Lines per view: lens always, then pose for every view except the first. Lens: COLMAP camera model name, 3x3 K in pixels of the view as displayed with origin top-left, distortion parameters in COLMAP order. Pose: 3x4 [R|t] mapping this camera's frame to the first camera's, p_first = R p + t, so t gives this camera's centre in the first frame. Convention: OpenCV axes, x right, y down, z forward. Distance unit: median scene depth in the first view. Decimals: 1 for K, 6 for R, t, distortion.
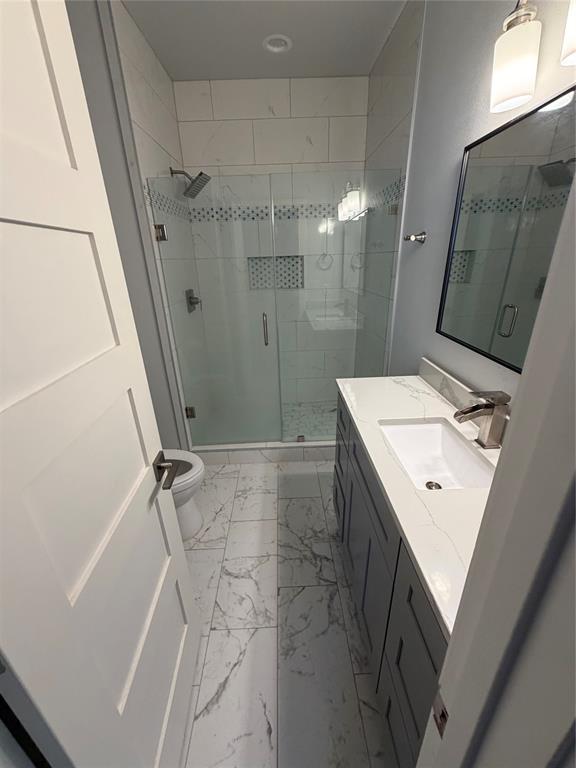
lens RADIAL K [[306.1, 0, 288.1], [0, 306.1, 383.2], [0, 0, 1]] dist [-0.002133, 0.000430]
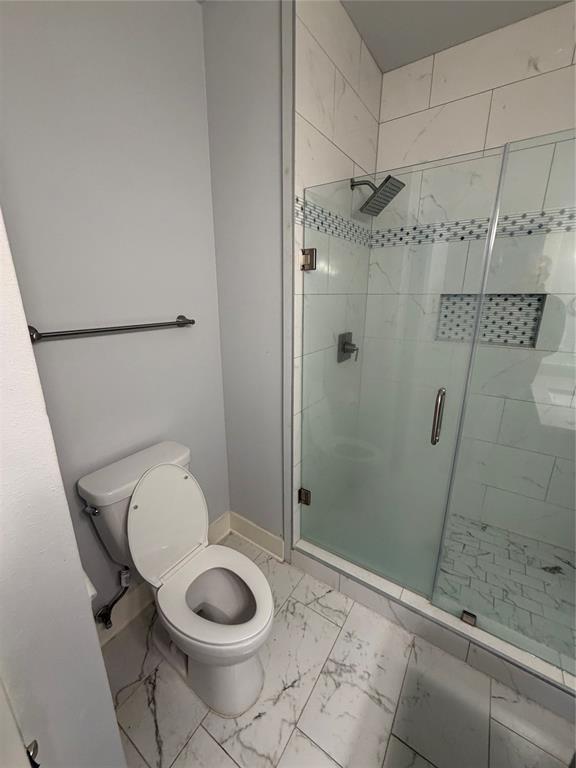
lens RADIAL K [[306.1, 0, 290.1], [0, 306.1, 382.8], [0, 0, 1]] dist [-0.002133, 0.000430]
pose [[0.818457, 0.187139, -0.543237, -0.000768], [-0.237714, 0.971048, -0.023632, -0.133840], [0.523087, 0.148477, 0.839247, 0.305272]]
